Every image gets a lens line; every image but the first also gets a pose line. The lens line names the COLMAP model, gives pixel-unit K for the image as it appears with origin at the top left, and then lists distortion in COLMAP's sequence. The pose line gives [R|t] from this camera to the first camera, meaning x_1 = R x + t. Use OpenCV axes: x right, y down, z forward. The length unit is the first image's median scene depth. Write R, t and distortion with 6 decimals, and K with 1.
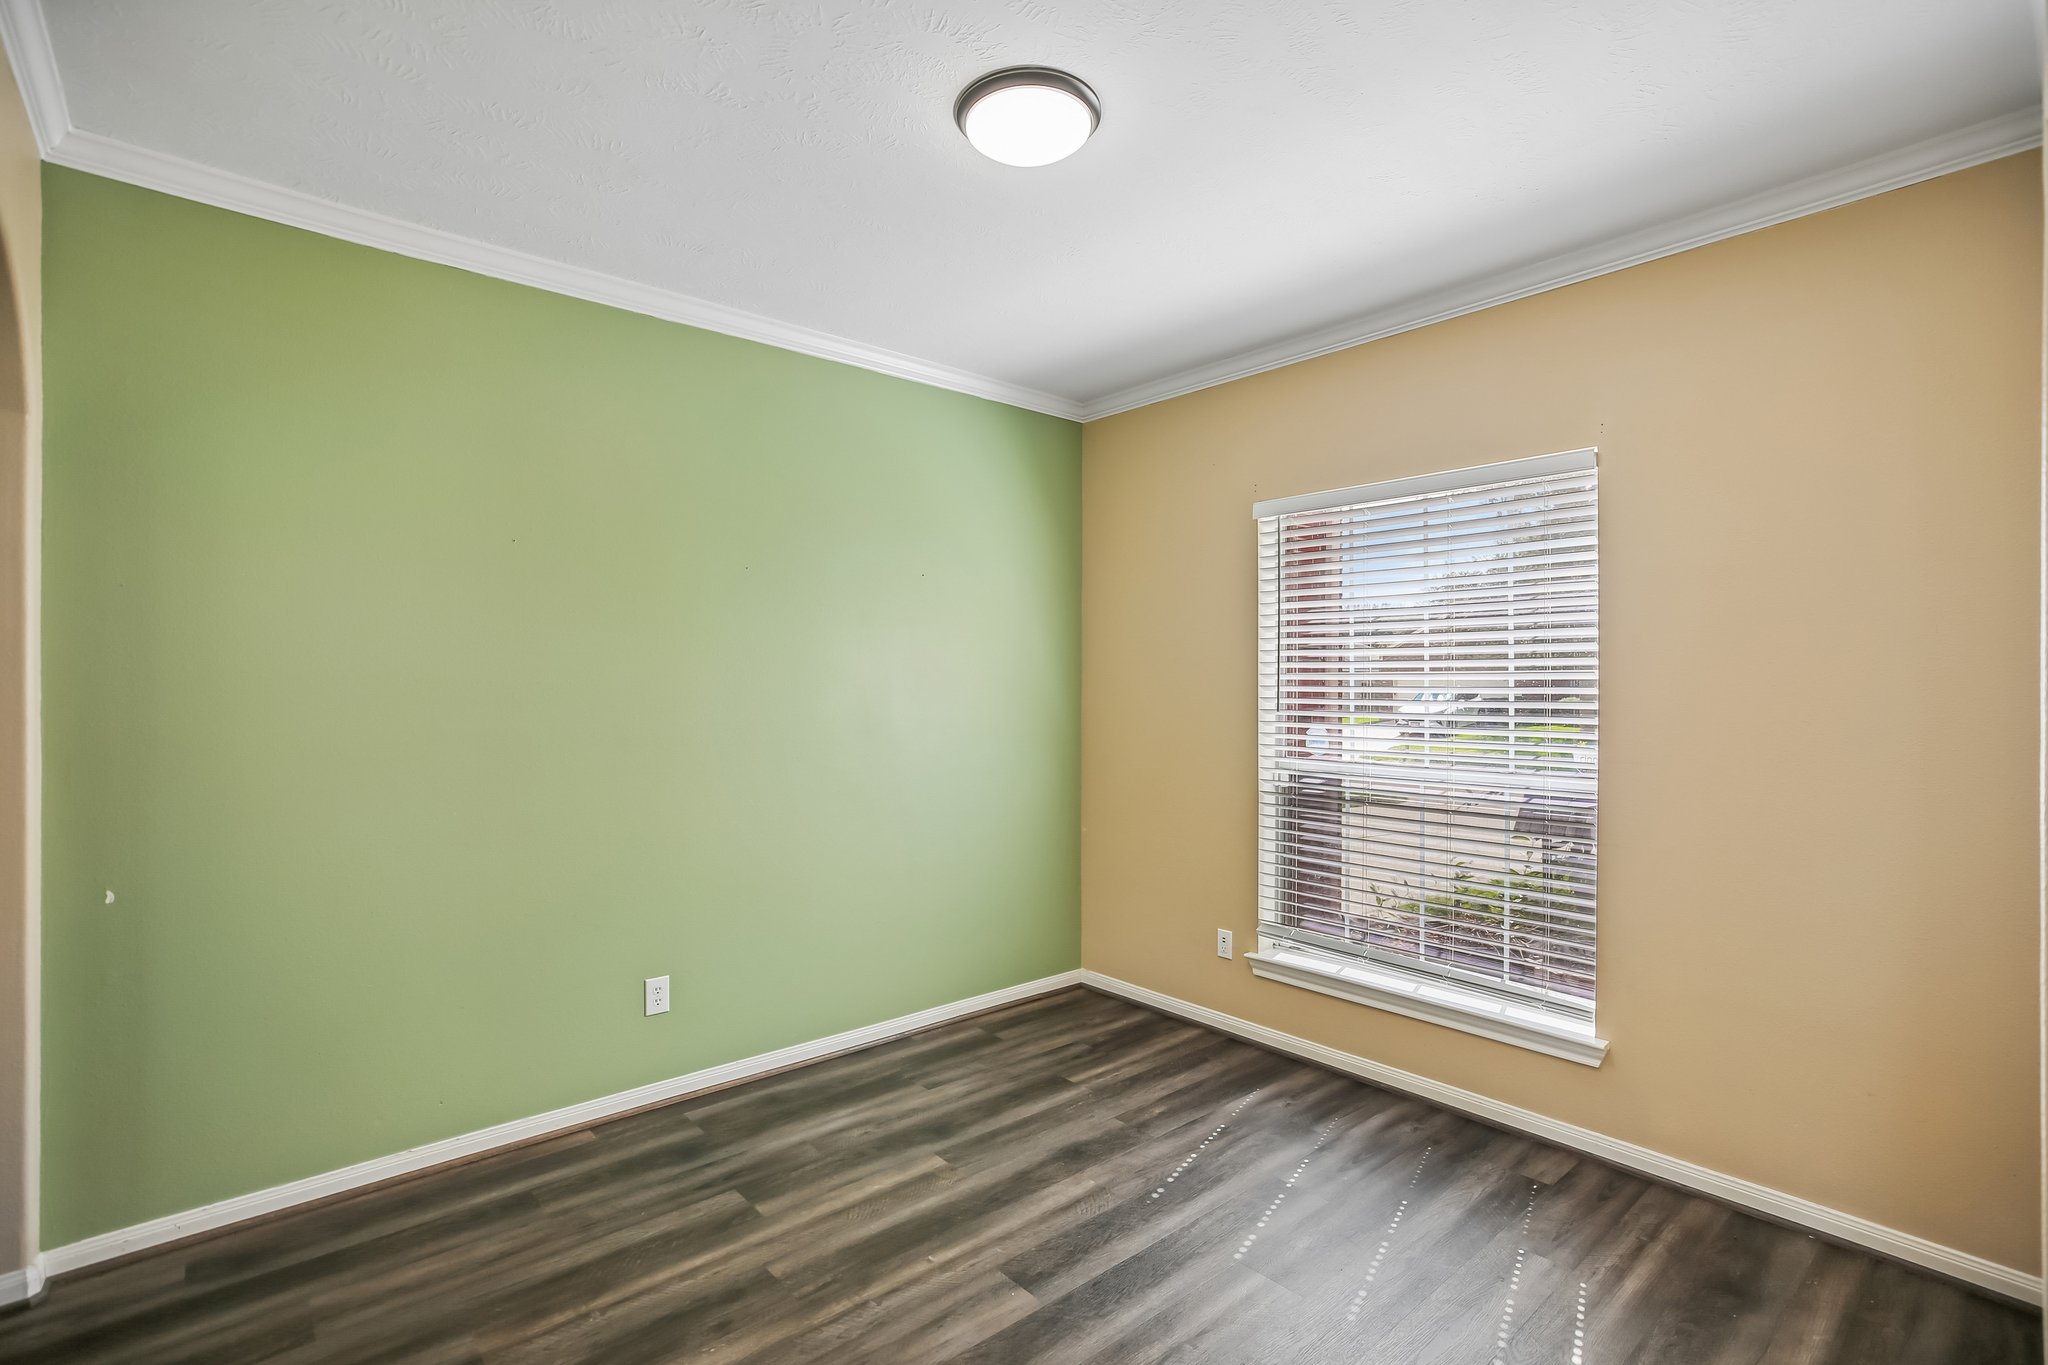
lens RADIAL K [[931.2, 0, 1024.0], [0, 931.2, 682.5], [0, 0, 1]] dist [-0.000621, 0.000464]
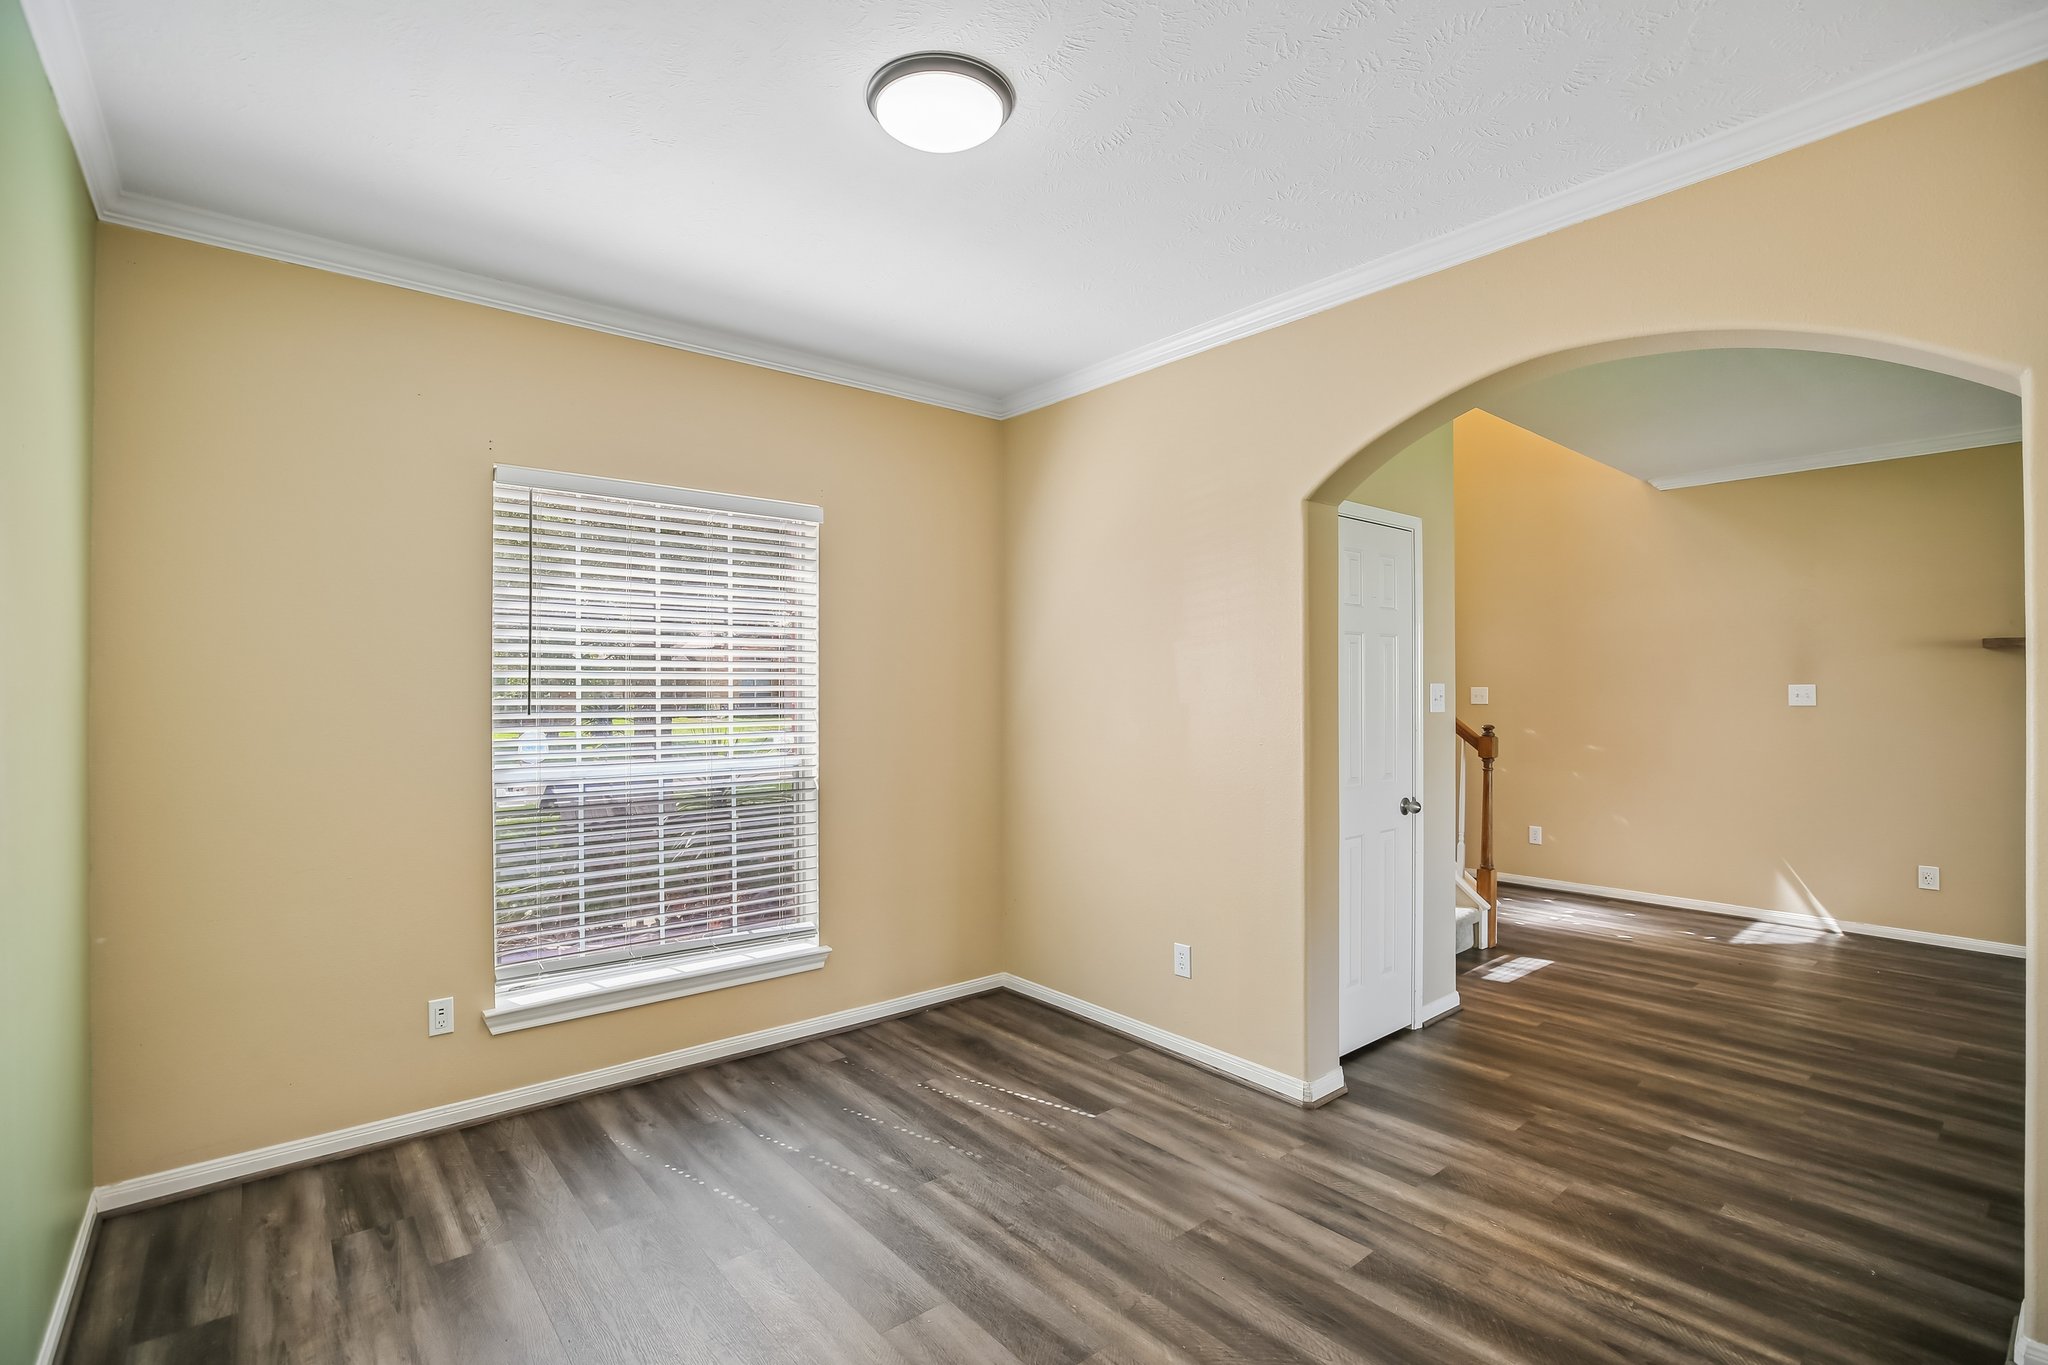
lens RADIAL K [[948.0, 0, 1013.2], [0, 948.0, 690.4], [0, 0, 1]] dist [-0.026001, 0.001035]
pose [[0.029536, -0.000298, 0.999564, -0.661141], [-0.003029, 0.999995, 0.000388, 0.009683], [-0.999559, -0.003039, 0.029535, 0.608977]]
